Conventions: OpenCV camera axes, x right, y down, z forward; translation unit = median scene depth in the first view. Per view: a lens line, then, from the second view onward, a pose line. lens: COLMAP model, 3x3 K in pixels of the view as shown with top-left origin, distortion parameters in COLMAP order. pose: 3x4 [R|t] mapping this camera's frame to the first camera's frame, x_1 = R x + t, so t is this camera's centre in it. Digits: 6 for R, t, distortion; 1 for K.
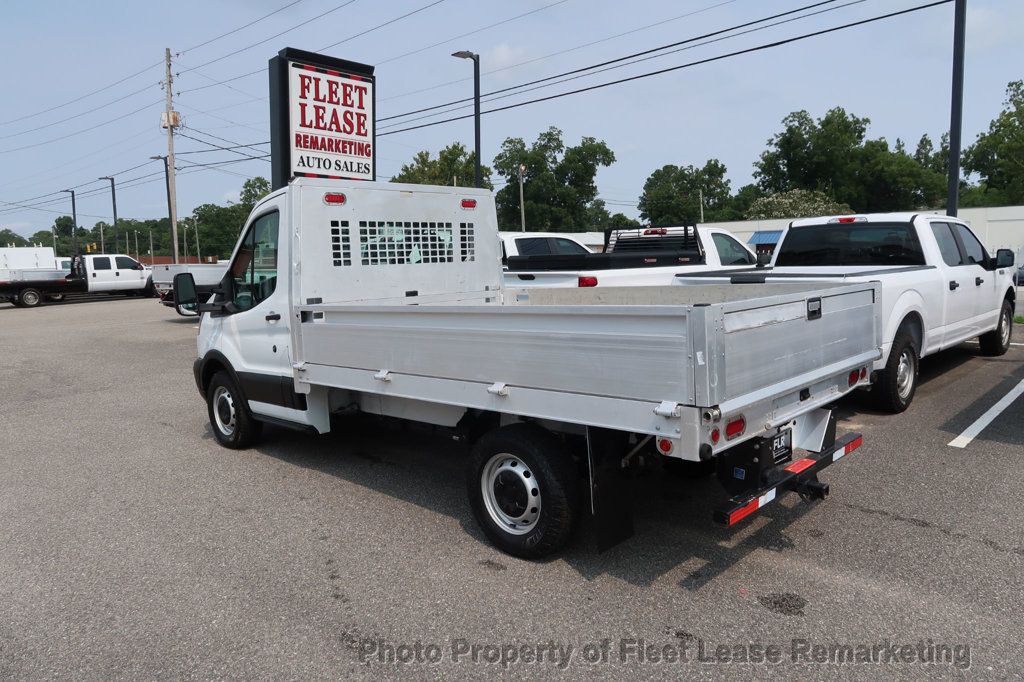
lens RADIAL K [[708.6, 0, 508.7], [0, 708.6, 341.5], [0, 0, 1]] dist [-0.029407, 0.012318]
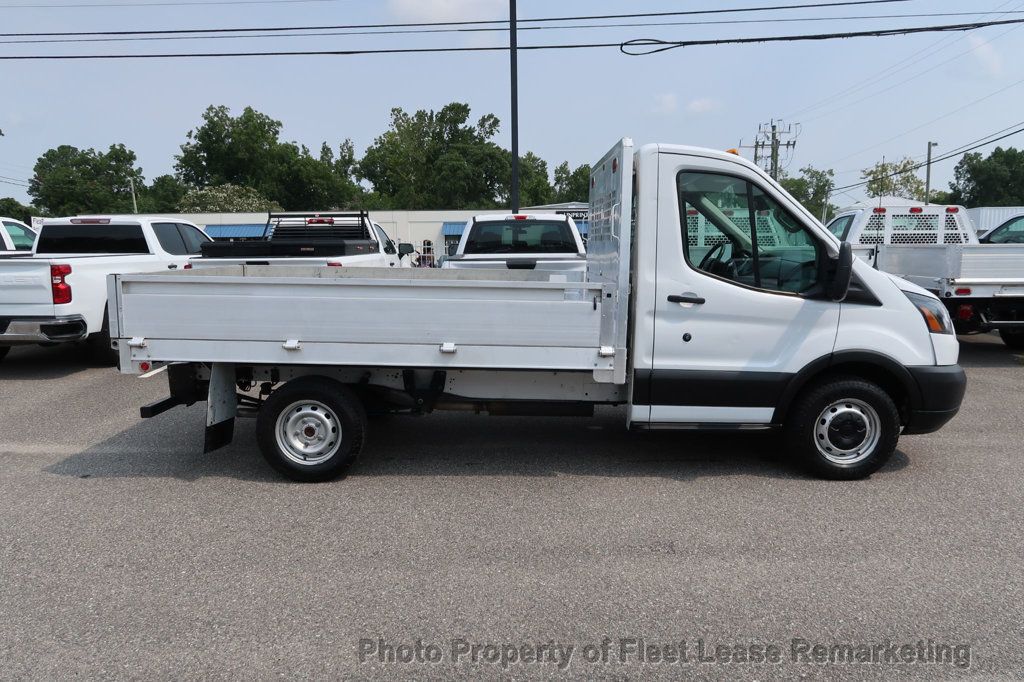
lens RADIAL K [[708.6, 0, 508.7], [0, 708.6, 341.5], [0, 0, 1]] dist [-0.029407, 0.012318]
pose [[0.698963, -0.079591, 0.710715, -0.205027], [0.074863, 0.996471, 0.037966, 0.000483], [-0.711229, 0.026669, 0.702455, 0.053171]]
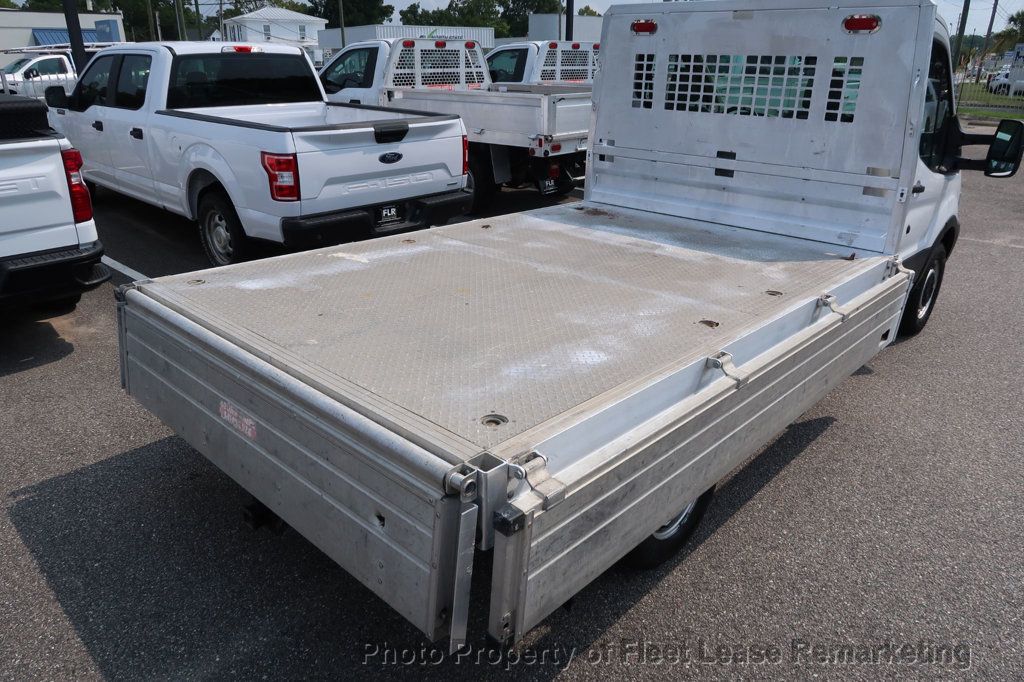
lens RADIAL K [[708.6, 0, 508.7], [0, 708.6, 341.5], [0, 0, 1]] dist [-0.029407, 0.012318]
pose [[-0.055749, -0.354639, 0.933340, -0.205394], [0.110222, 0.926894, 0.358773, -0.050577], [-0.992342, 0.122876, -0.012585, 0.324329]]
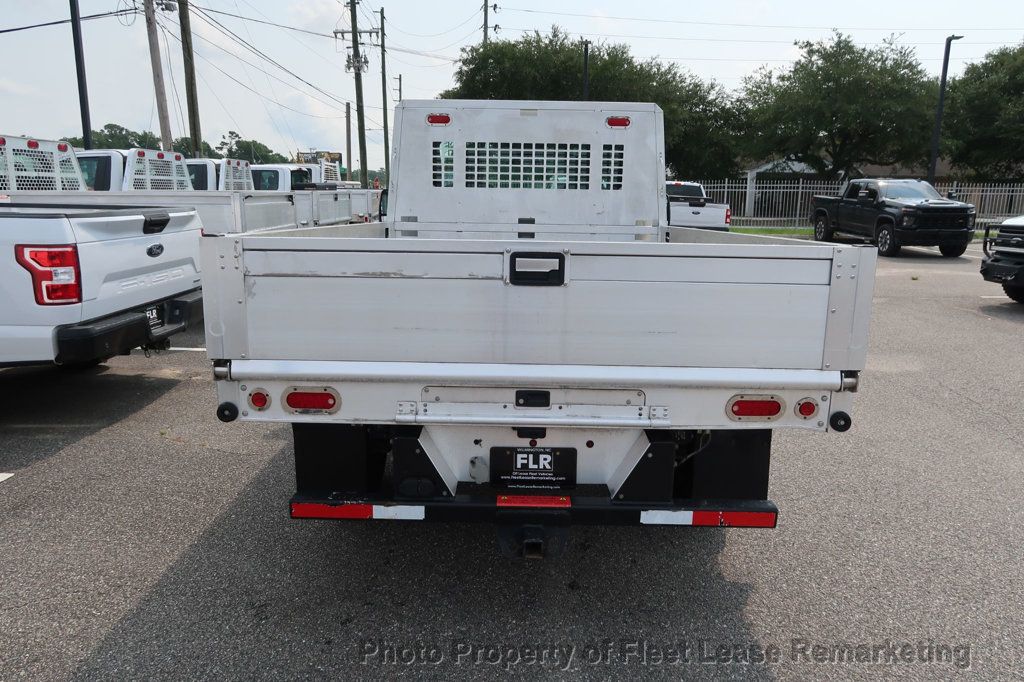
lens RADIAL K [[708.6, 0, 508.7], [0, 708.6, 341.5], [0, 0, 1]] dist [-0.029407, 0.012318]
pose [[-0.713324, -0.130593, 0.688560, -0.168039], [0.085089, 0.959079, 0.270049, -0.047325], [-0.695650, 0.251221, -0.673022, 0.460232]]
